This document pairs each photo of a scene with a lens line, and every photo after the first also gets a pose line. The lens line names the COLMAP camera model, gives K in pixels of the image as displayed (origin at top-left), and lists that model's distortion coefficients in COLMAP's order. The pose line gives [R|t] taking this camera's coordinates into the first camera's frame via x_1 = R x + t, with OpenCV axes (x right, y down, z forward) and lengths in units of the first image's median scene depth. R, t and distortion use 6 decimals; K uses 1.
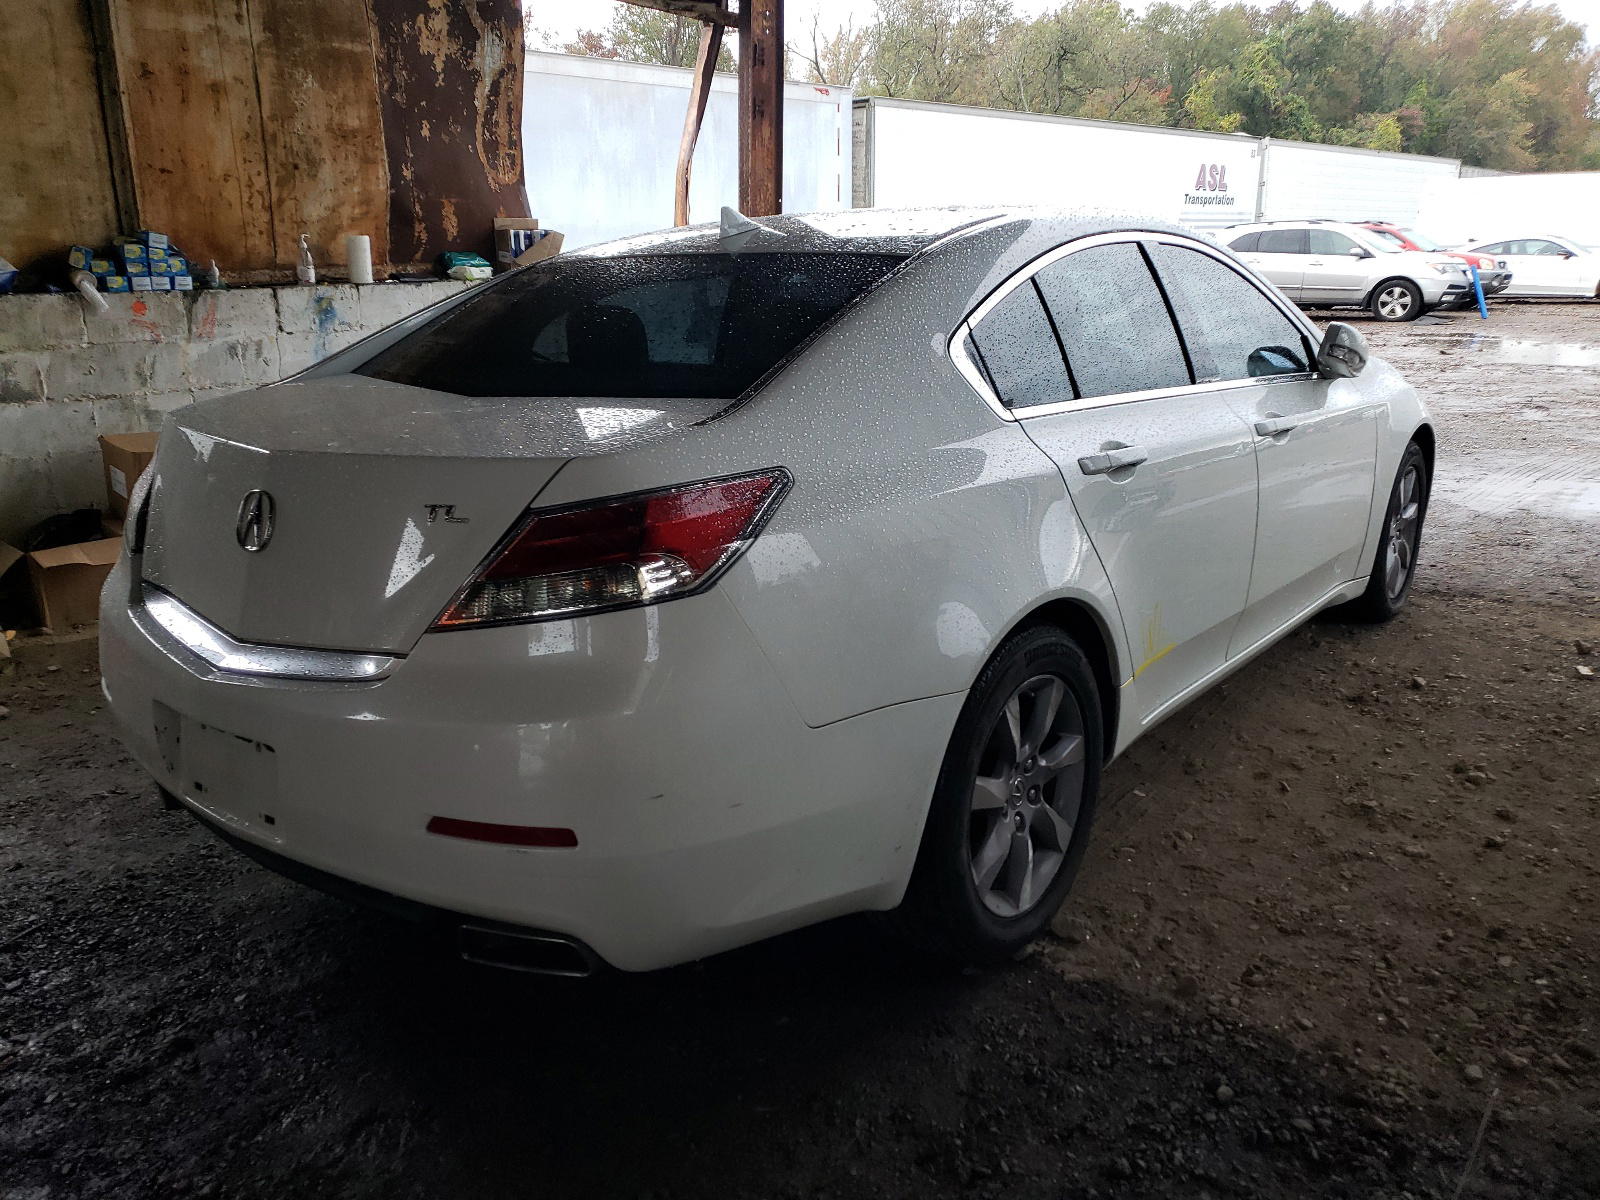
lens RADIAL K [[1259.4, 0, 800.9], [0, 1259.4, 596.4], [0, 0, 1]] dist [0.024632, -0.006616]
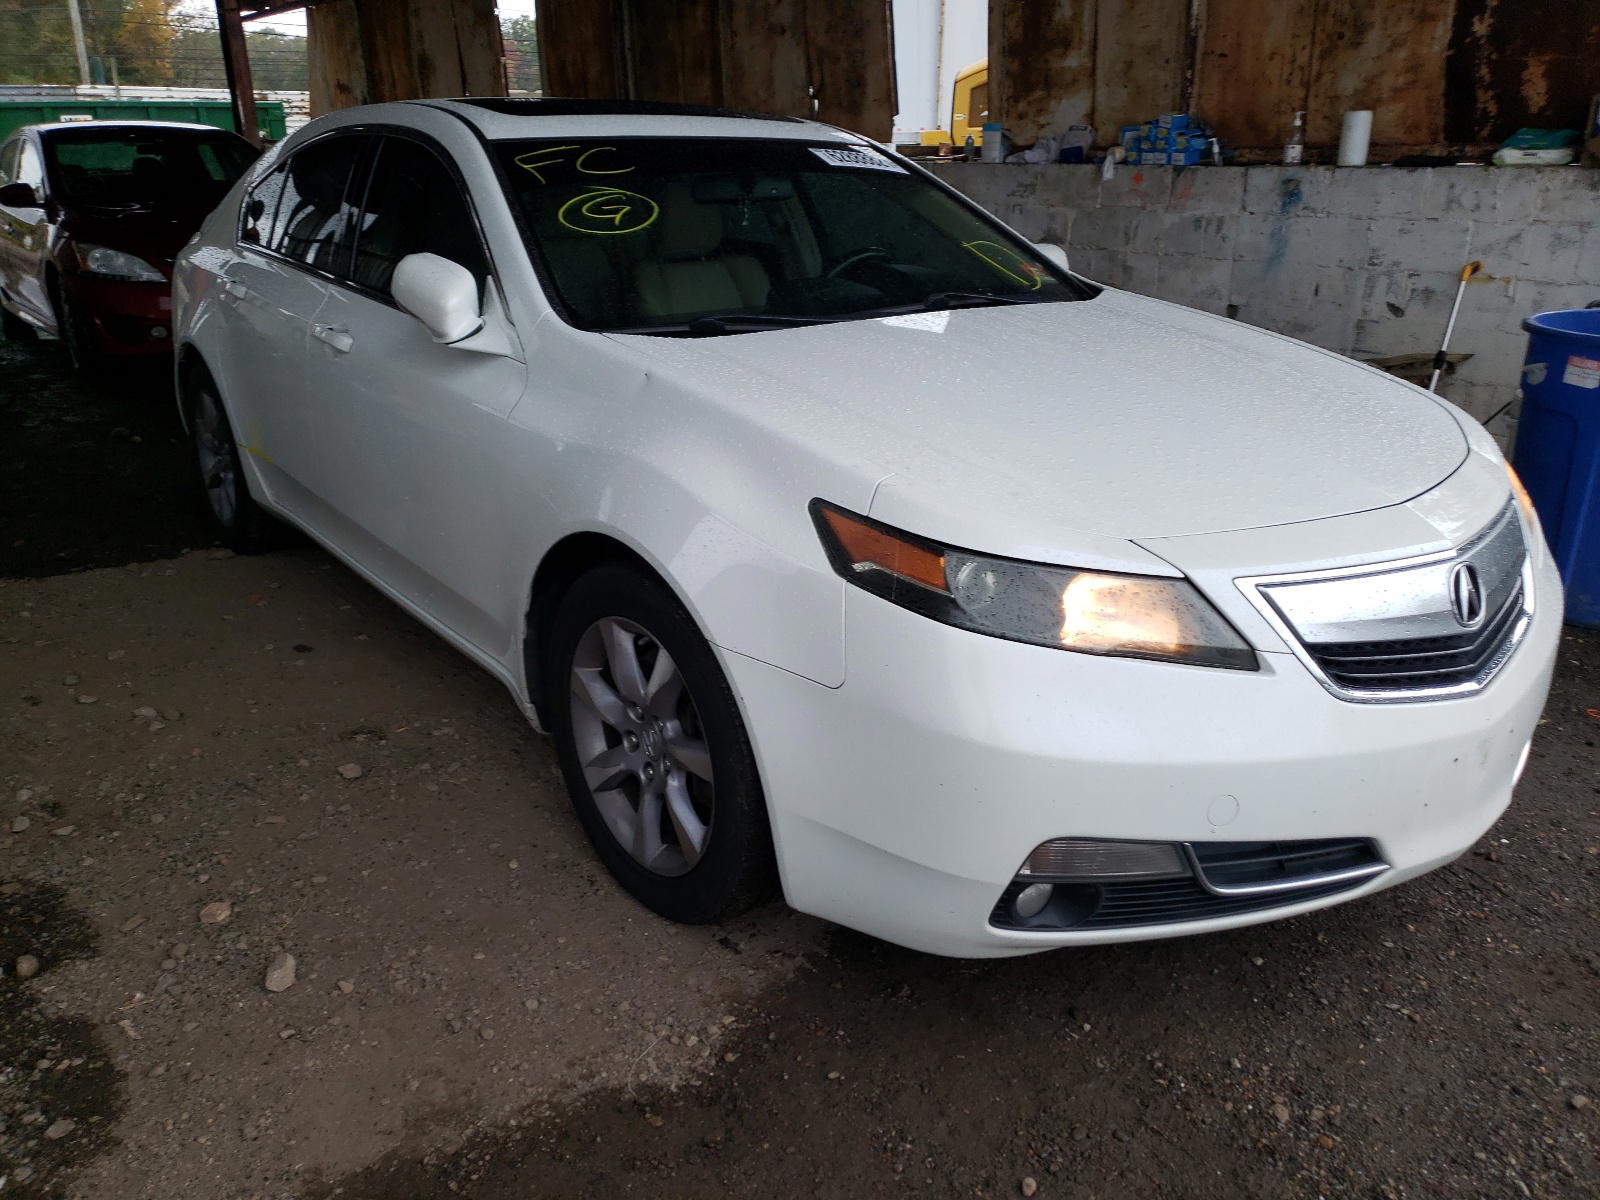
lens RADIAL K [[1259.4, 0, 800.6], [0, 1259.4, 608.1], [0, 0, 1]] dist [0.024632, -0.006616]
pose [[-0.275339, 0.336973, -0.900354, 0.720011], [-0.257540, 0.876467, 0.406791, -0.252274], [0.926208, 0.343882, -0.154541, 0.939370]]
